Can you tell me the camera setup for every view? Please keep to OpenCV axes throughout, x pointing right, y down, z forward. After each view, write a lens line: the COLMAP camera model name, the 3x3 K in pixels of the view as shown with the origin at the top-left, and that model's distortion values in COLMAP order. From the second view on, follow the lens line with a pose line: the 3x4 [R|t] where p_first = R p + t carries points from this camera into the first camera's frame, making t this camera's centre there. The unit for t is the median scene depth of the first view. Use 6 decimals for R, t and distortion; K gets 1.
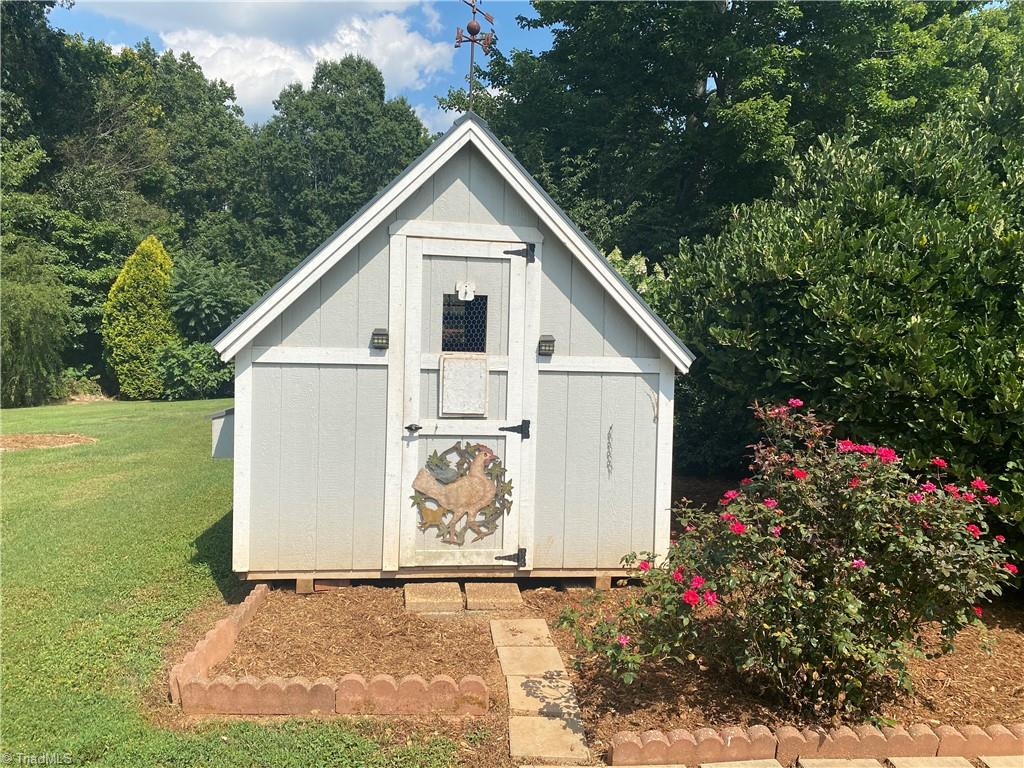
lens RADIAL K [[788.7, 0, 512.0], [0, 788.7, 384.0], [0, 0, 1]] dist [0.062097, -0.072497]
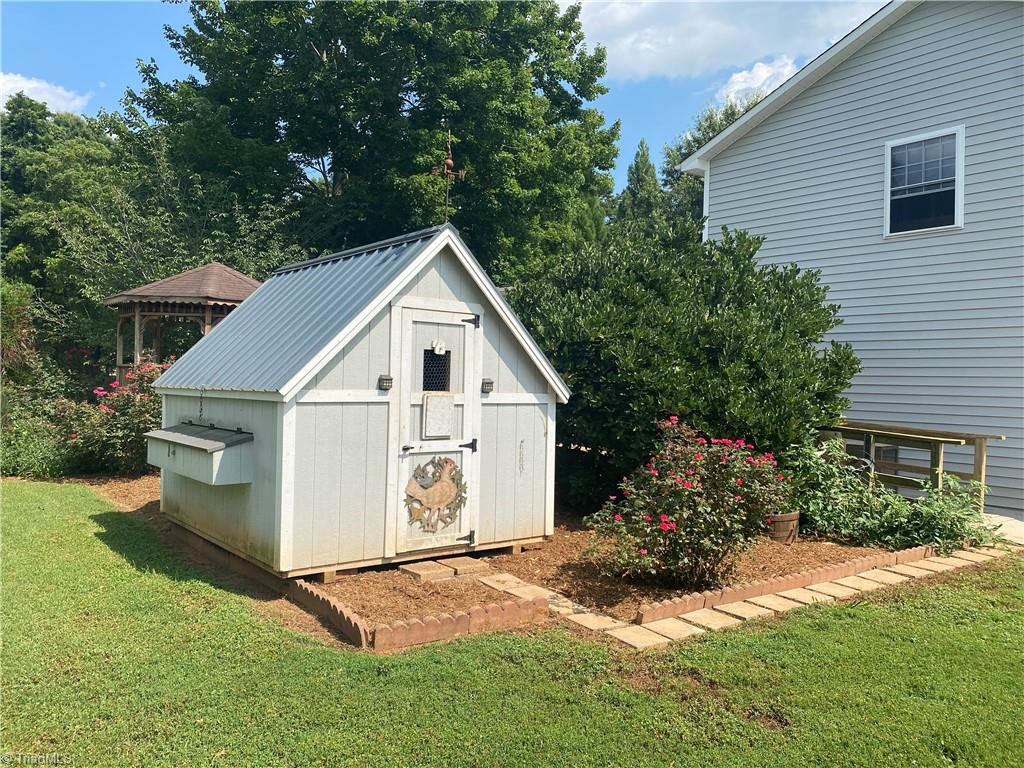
lens RADIAL K [[788.7, 0, 512.0], [0, 788.7, 384.0], [0, 0, 1]] dist [0.062097, -0.072497]
pose [[0.857175, -0.010101, 0.514926, -0.656023], [0.028879, 0.999177, -0.028474, -0.010127], [-0.514215, 0.039278, 0.856761, -0.250500]]
